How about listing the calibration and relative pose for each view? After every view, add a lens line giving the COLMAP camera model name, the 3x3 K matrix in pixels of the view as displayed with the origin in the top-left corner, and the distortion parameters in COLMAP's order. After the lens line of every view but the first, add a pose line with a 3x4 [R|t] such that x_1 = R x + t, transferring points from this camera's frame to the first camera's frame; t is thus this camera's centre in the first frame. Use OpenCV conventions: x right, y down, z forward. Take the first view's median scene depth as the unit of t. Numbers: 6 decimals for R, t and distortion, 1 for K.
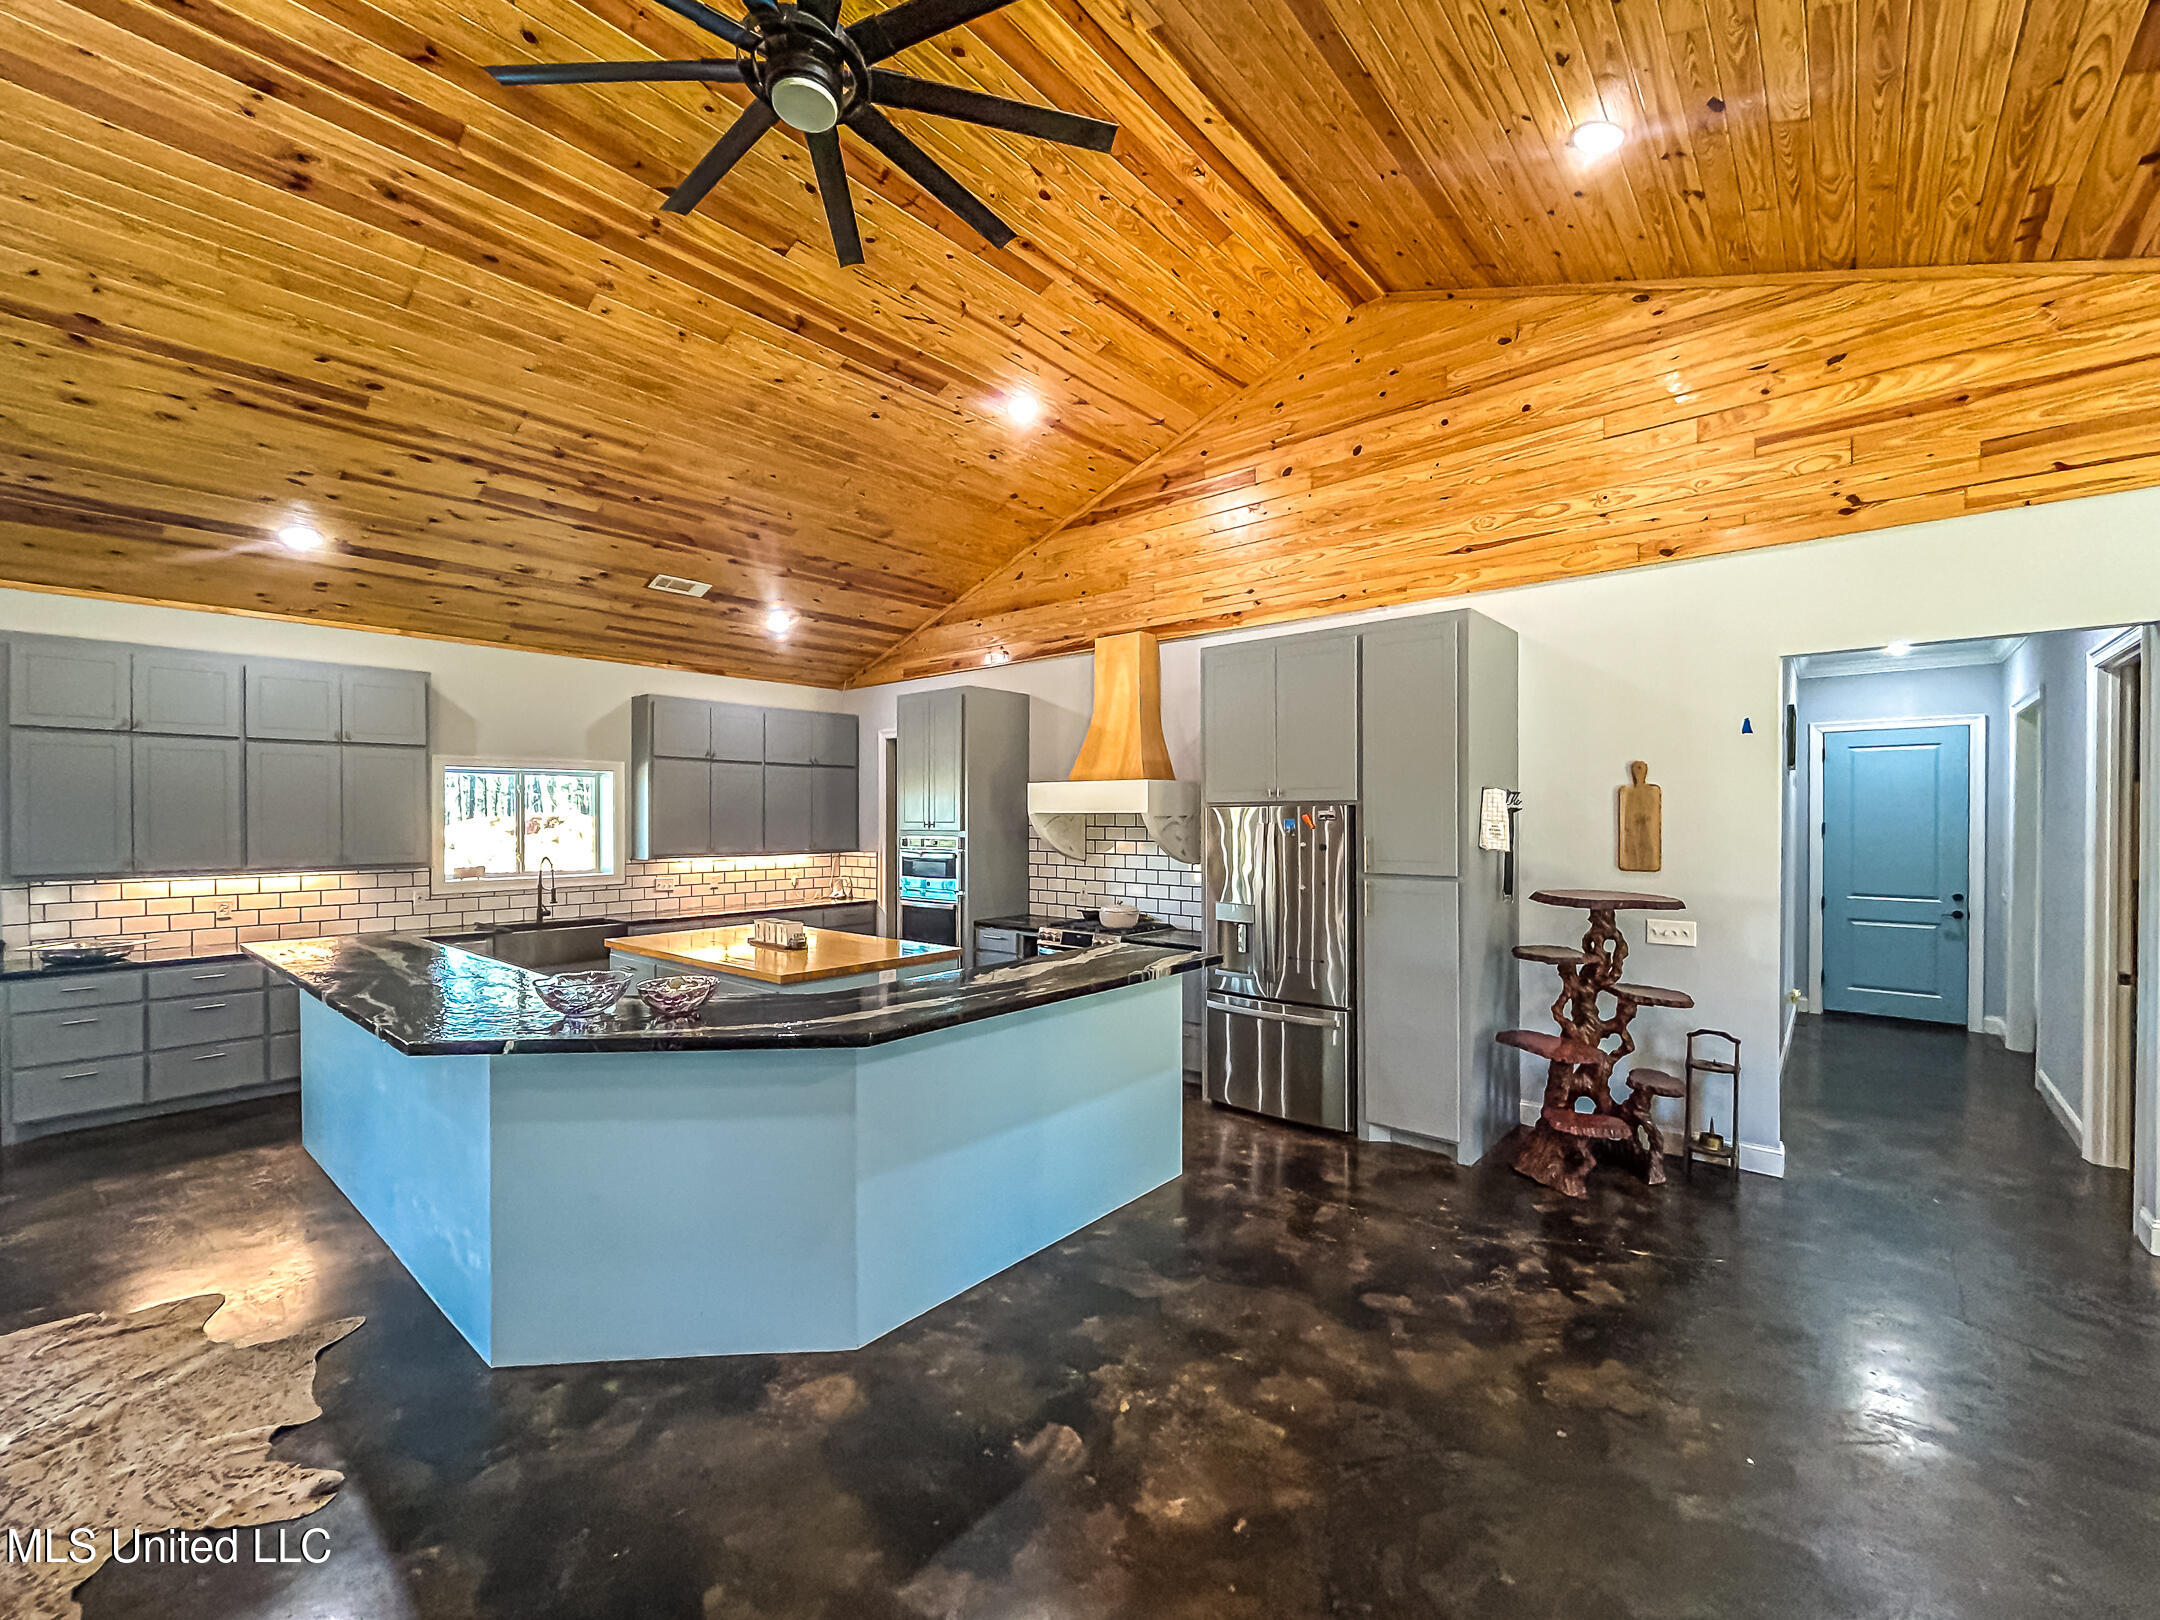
lens RADIAL K [[891.9, 0, 1109.1], [0, 891.9, 821.8], [0, 0, 1]] dist [0.000762, 0.000357]
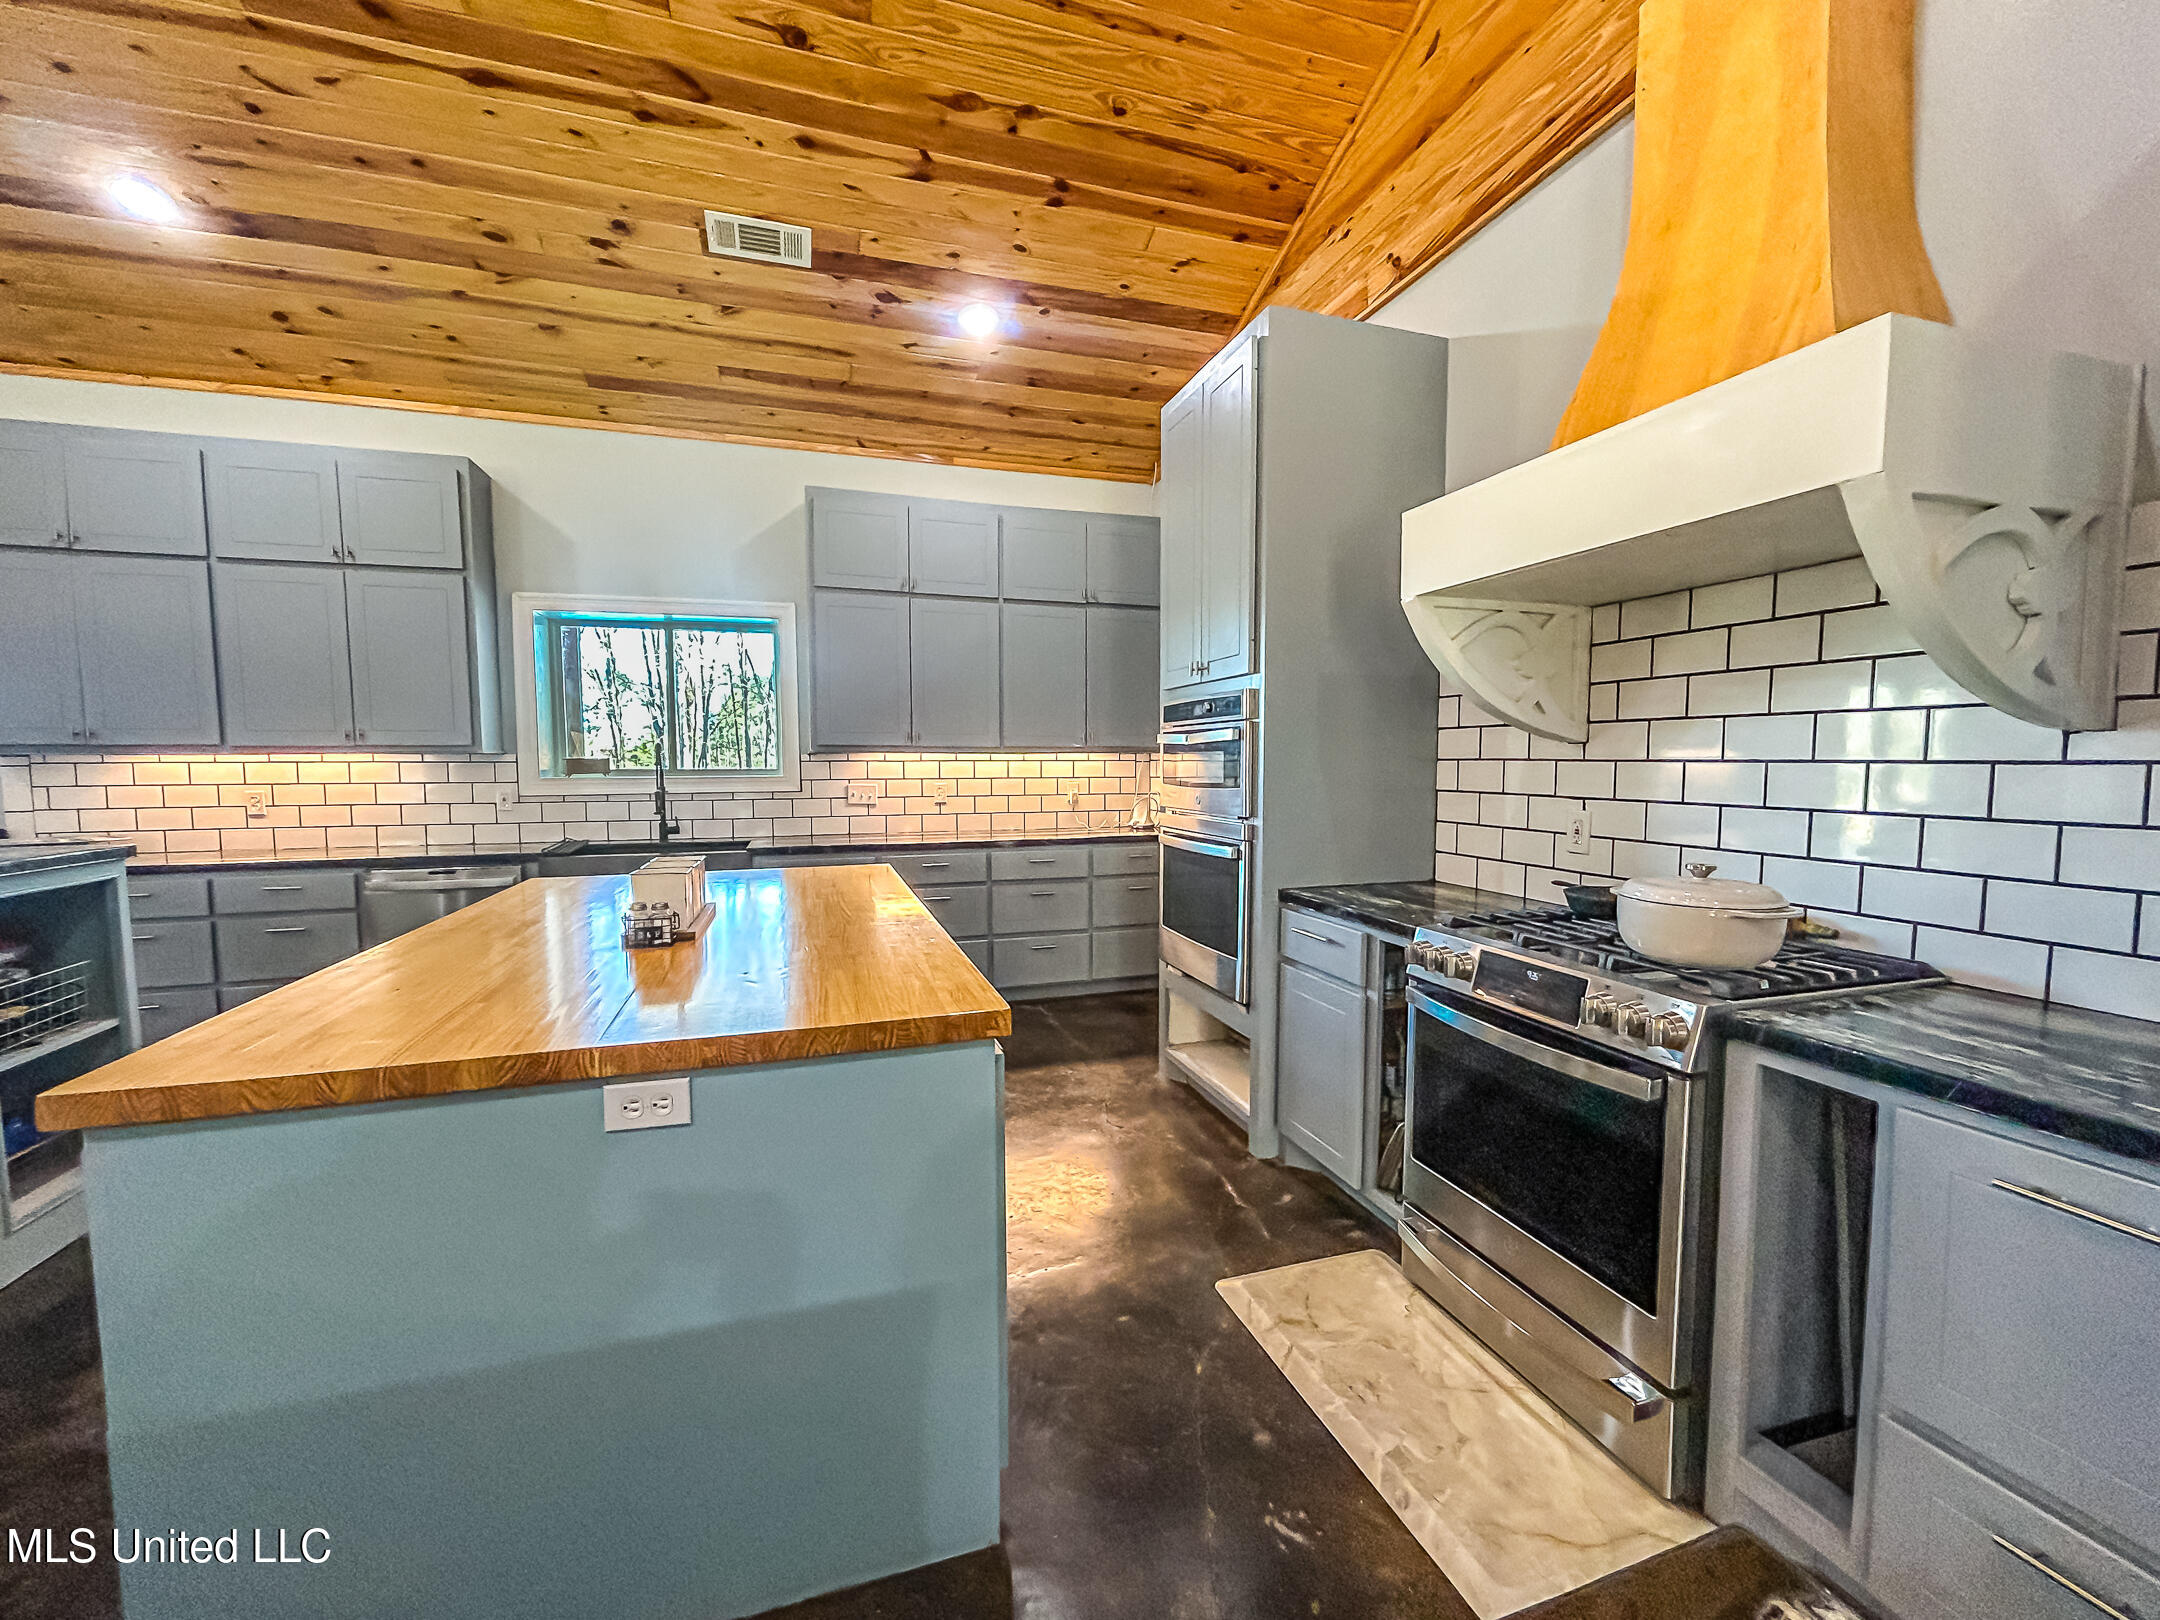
lens RADIAL K [[891.9, 0, 1109.1], [0, 891.9, 821.8], [0, 0, 1]] dist [0.000762, 0.000357]
pose [[0.846902, 0.035539, -0.530561, 0.002231], [-0.000009, 0.997765, 0.066821, 0.051801], [0.531750, -0.056586, 0.845009, 0.607318]]
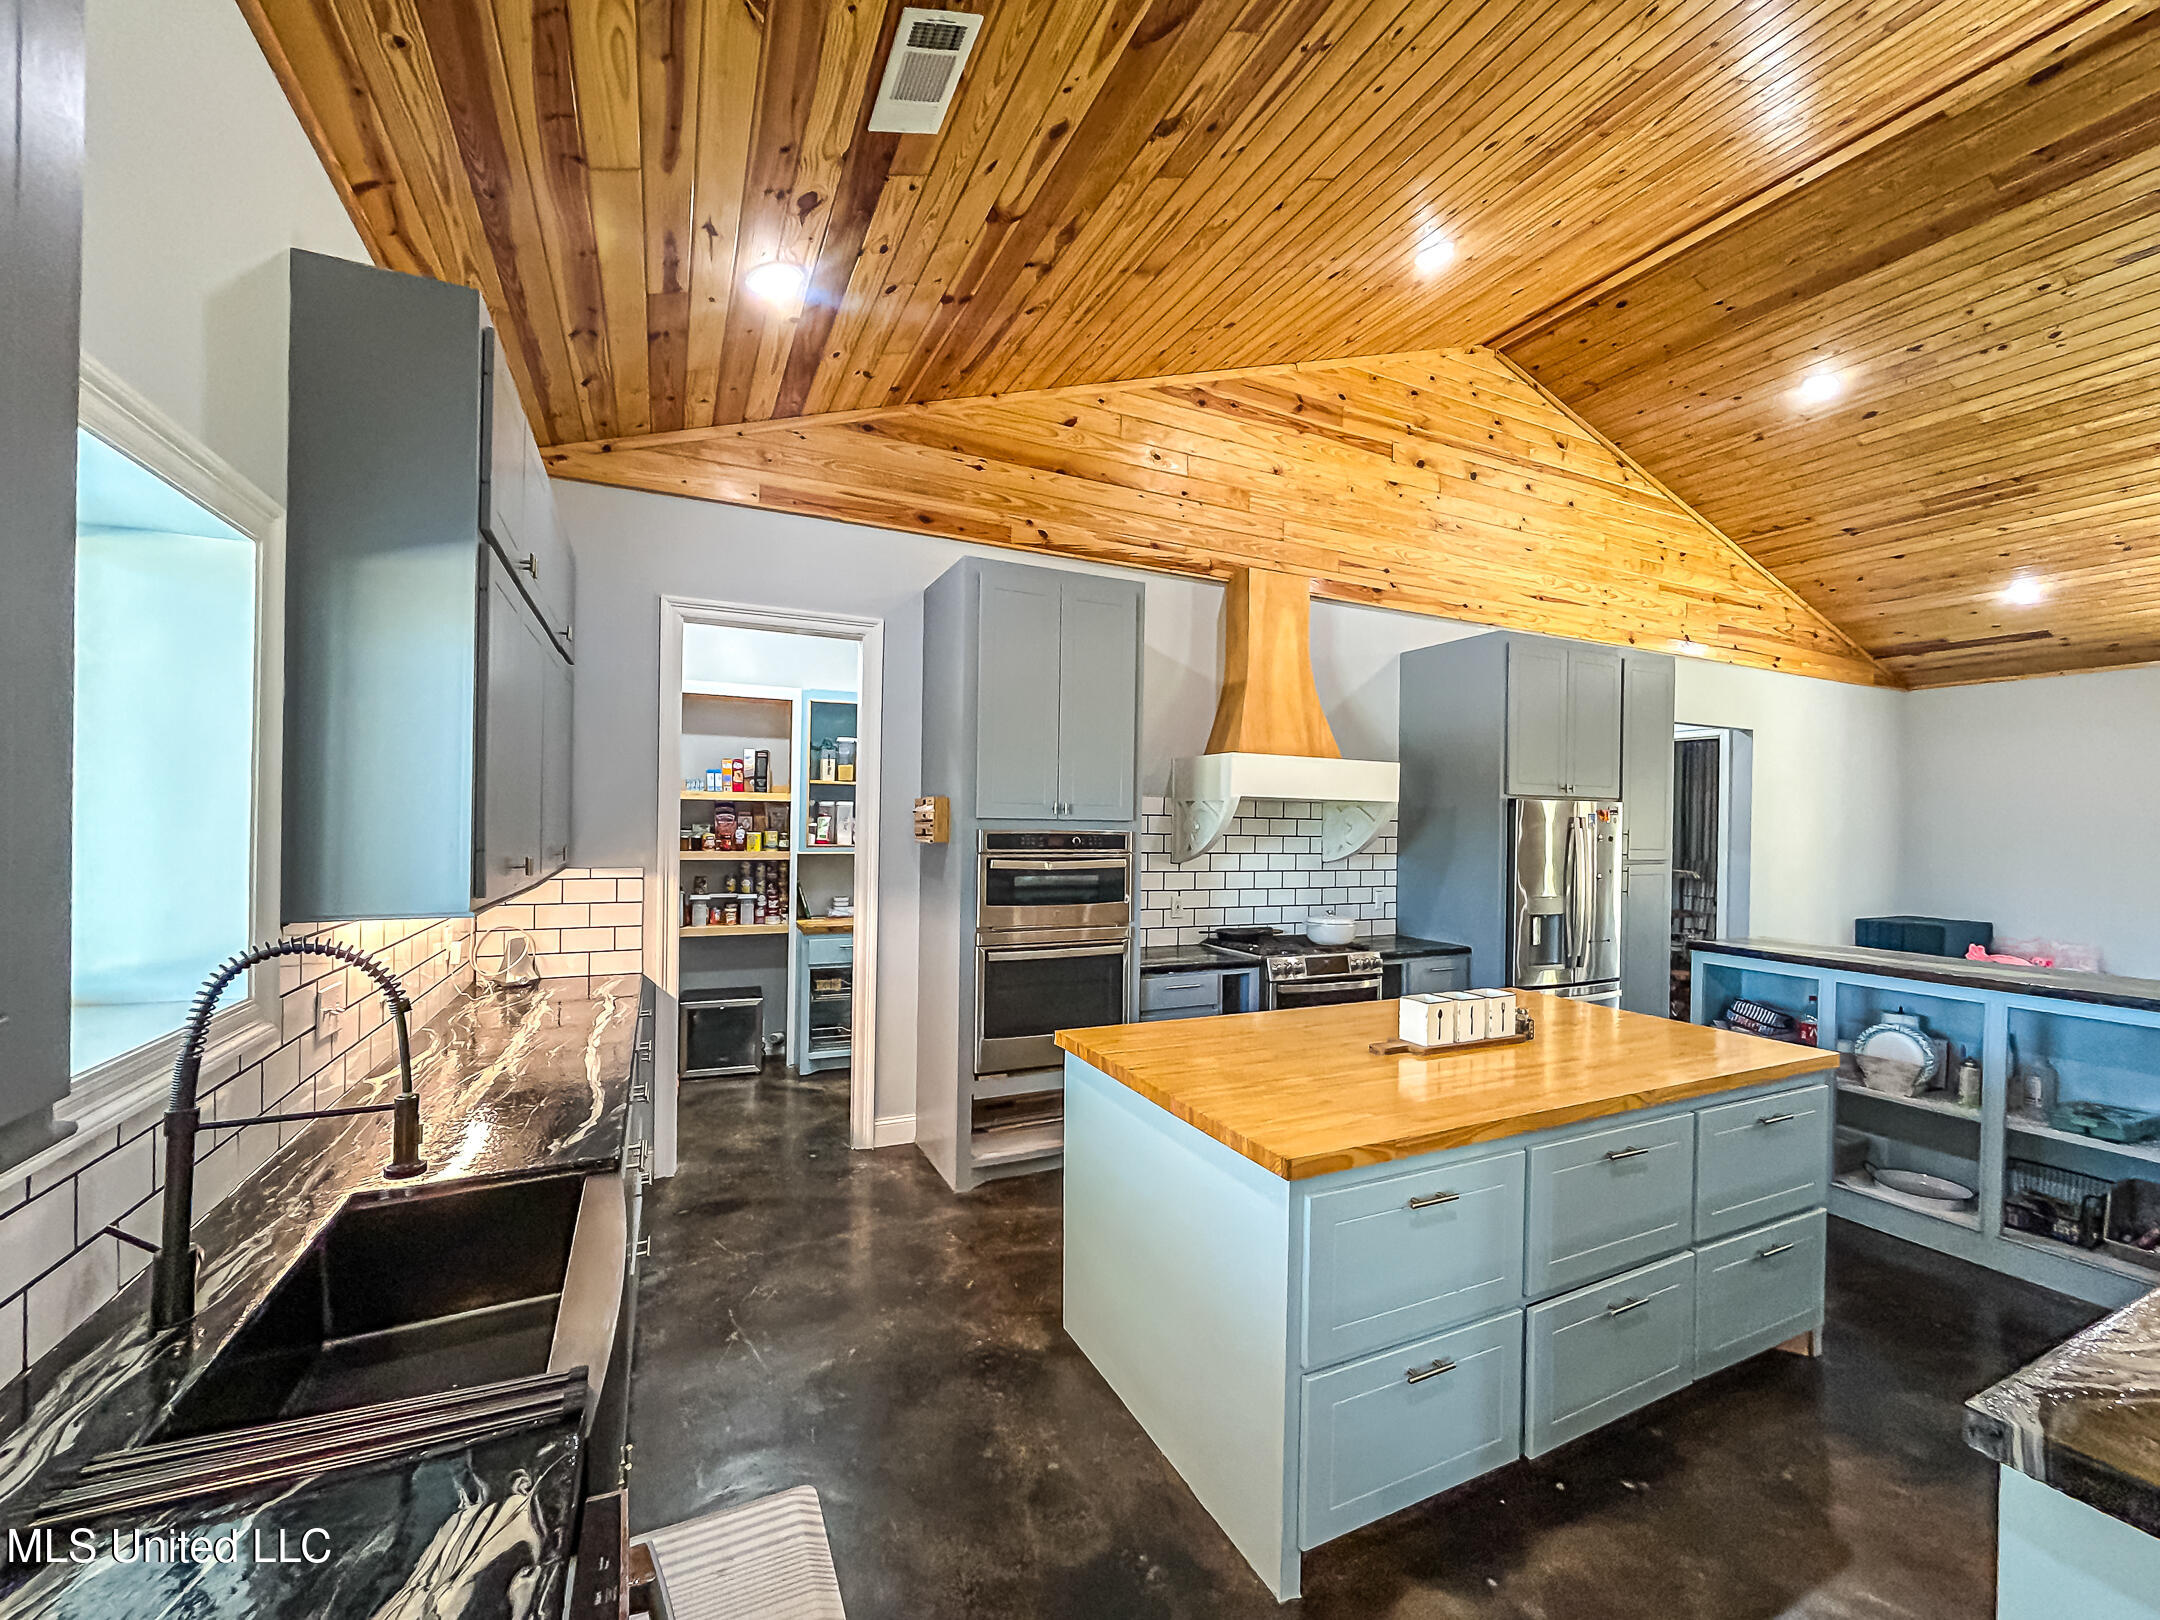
lens RADIAL K [[891.9, 0, 1109.1], [0, 891.9, 821.8], [0, 0, 1]] dist [0.000762, 0.000357]
pose [[0.413677, 0.006321, 0.910402, -0.722788], [-0.013810, 0.999904, -0.000667, 0.010895], [-0.910319, -0.012297, 0.413725, 0.765810]]
